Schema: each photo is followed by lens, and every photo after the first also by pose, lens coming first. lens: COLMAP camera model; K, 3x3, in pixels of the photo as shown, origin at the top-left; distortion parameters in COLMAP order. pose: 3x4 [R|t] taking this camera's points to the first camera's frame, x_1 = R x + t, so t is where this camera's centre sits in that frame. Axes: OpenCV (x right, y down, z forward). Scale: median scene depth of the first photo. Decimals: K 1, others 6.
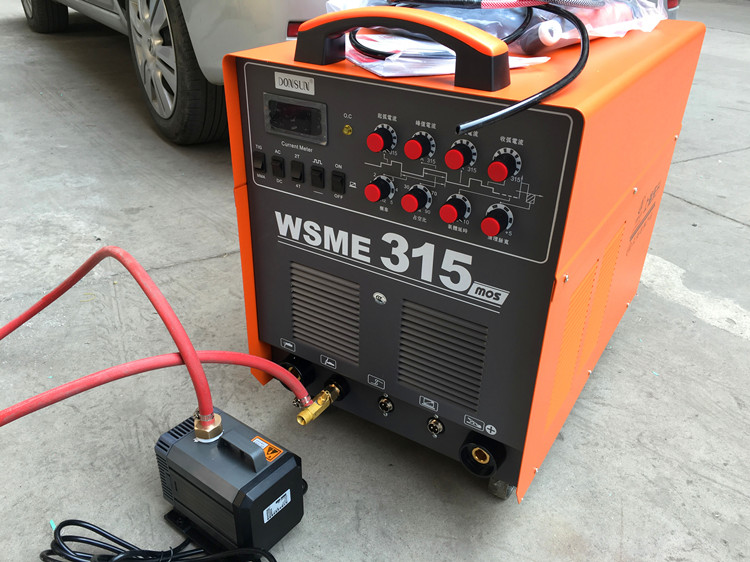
lens RADIAL K [[638.8, 0, 375.0], [0, 638.8, 281.0], [0, 0, 1]] dist [0.060592, -0.061485]
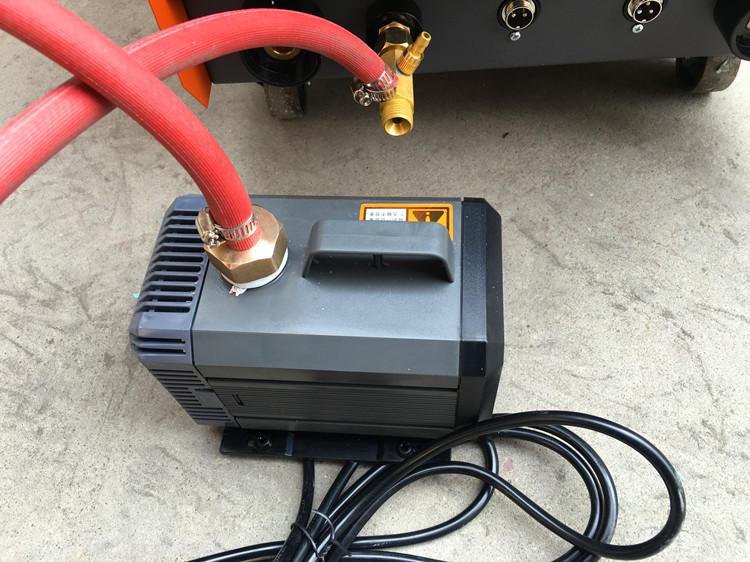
lens RADIAL K [[638.8, 0, 375.0], [0, 638.8, 281.0], [0, 0, 1]] dist [0.060592, -0.061485]
pose [[0.833613, -0.503561, 0.226969, -0.319184], [0.328847, 0.782619, 0.528552, 0.079254], [-0.443789, -0.365969, 0.817996, 0.719749]]
